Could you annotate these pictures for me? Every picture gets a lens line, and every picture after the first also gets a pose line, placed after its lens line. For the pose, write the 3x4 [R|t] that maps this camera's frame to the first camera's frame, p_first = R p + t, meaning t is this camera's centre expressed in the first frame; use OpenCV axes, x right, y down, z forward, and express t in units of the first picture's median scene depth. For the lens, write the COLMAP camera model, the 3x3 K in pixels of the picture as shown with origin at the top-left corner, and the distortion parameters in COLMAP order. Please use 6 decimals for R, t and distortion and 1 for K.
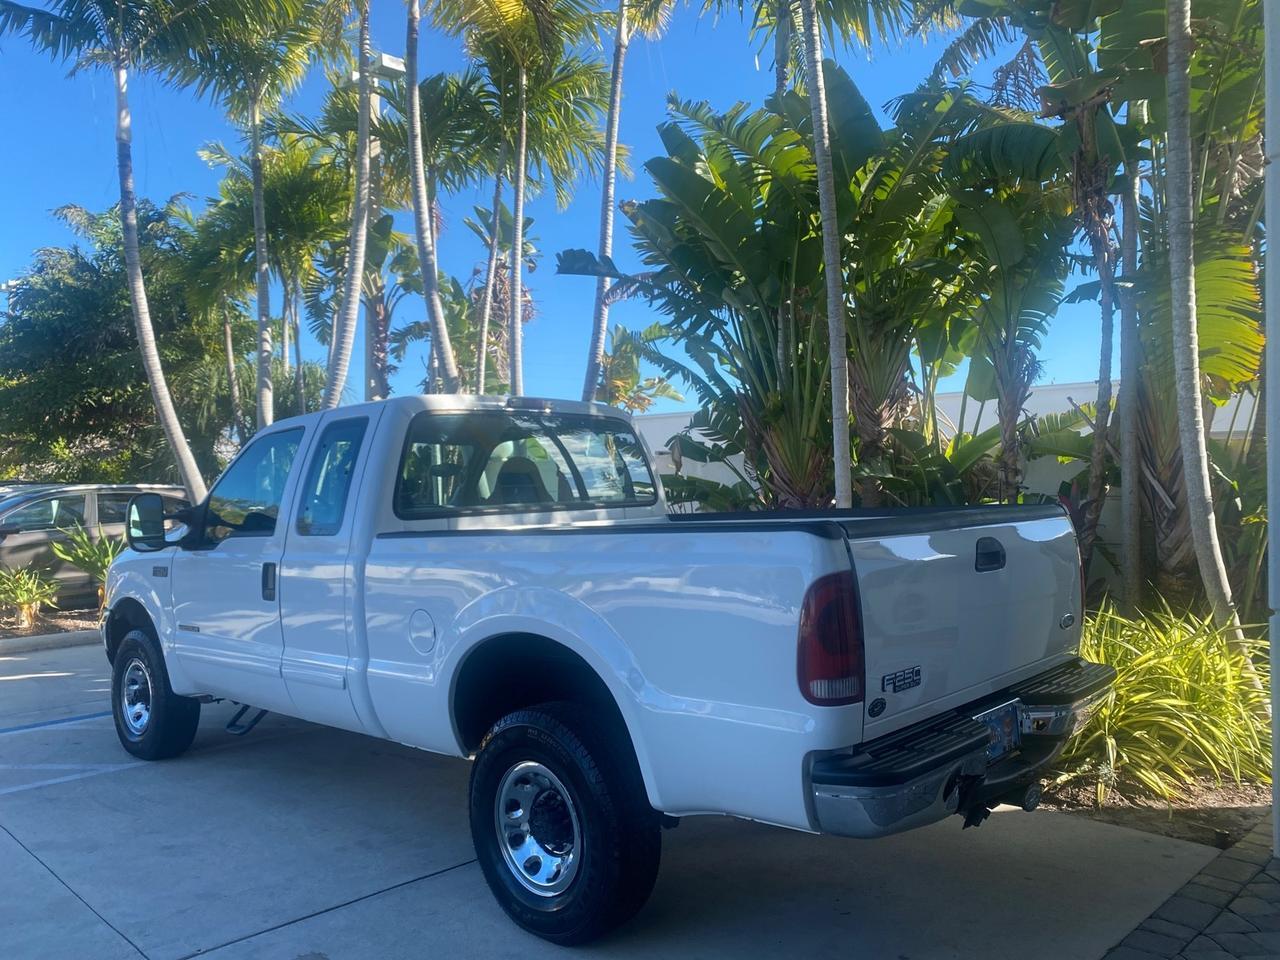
lens RADIAL K [[983.6, 0, 642.3], [0, 983.6, 472.2], [0, 0, 1]] dist [0.027693, -0.031172]
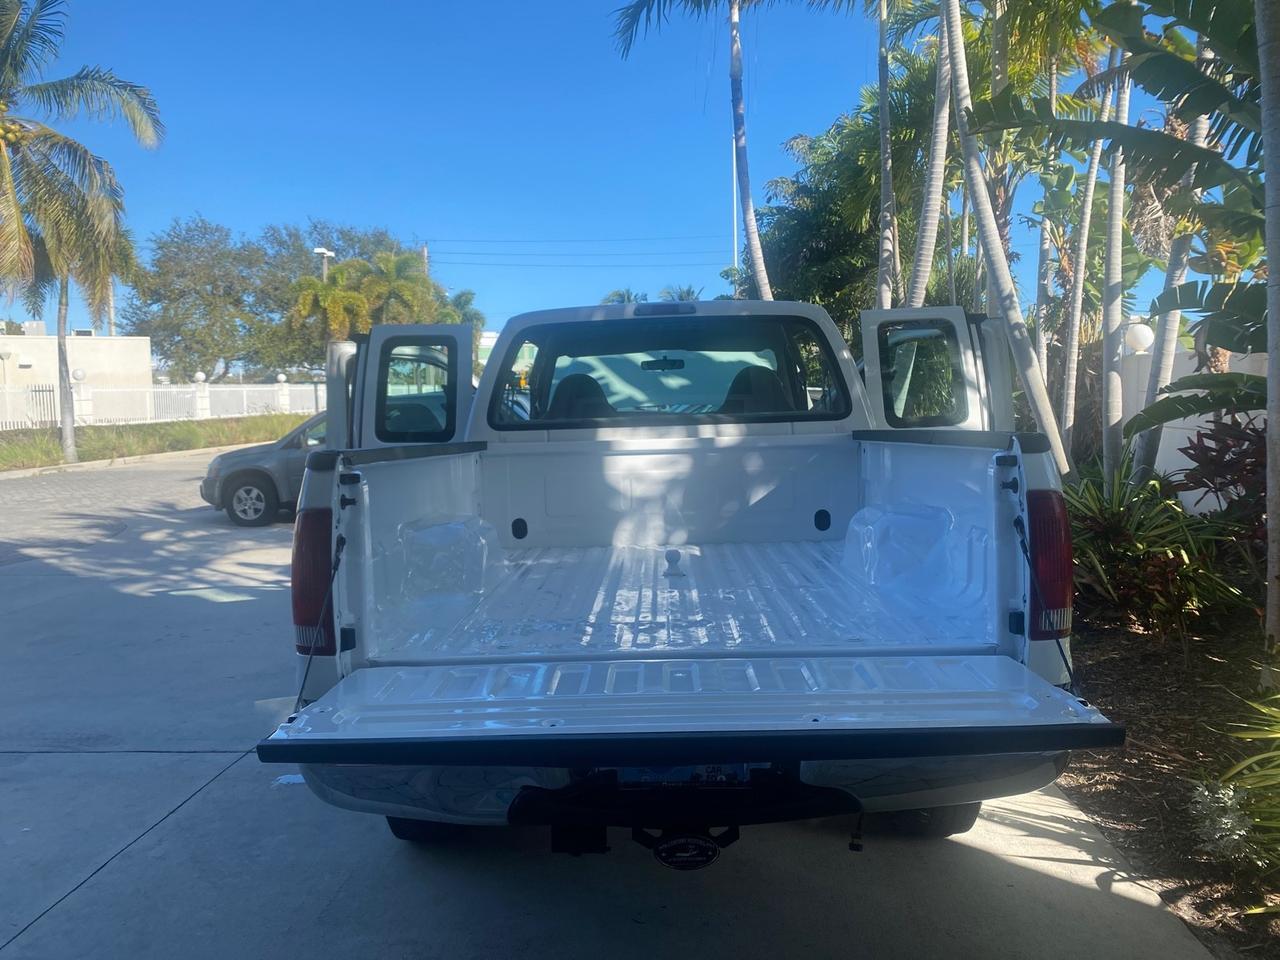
lens RADIAL K [[983.6, 0, 639.5], [0, 983.6, 473.8], [0, 0, 1]] dist [0.027693, -0.031172]
pose [[0.665459, 0.059036, -0.744096, 0.471181], [0.020669, 0.995028, 0.097429, -0.003459], [0.746148, -0.080215, 0.660930, 0.286887]]
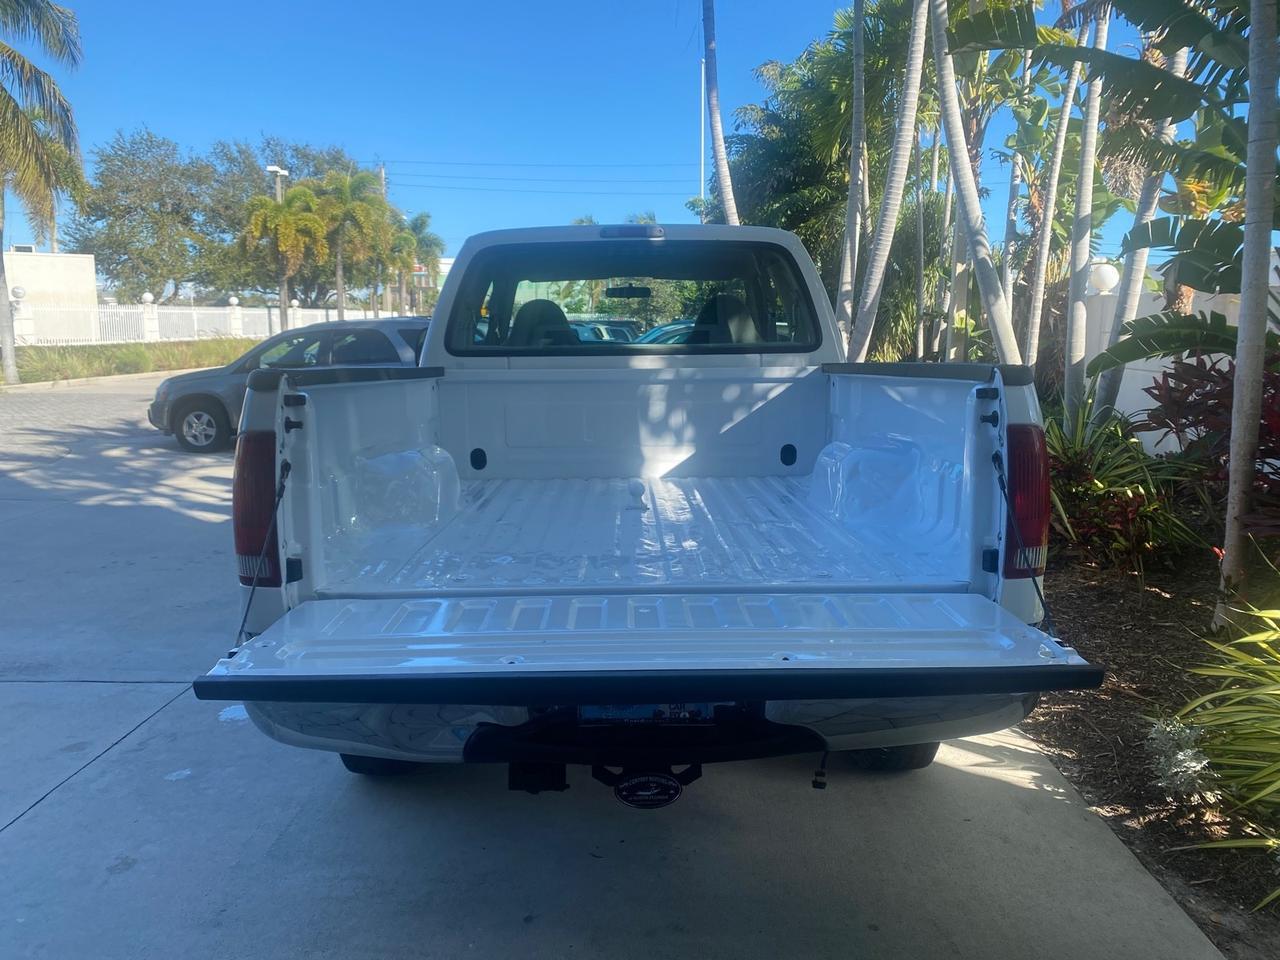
lens RADIAL K [[983.6, 0, 639.4], [0, 983.6, 474.6], [0, 0, 1]] dist [0.027693, -0.031172]
pose [[0.693077, 0.119841, -0.710833, 0.455683], [-0.000963, 0.986237, 0.165333, 0.000919], [0.720863, -0.113904, 0.683653, 0.298167]]
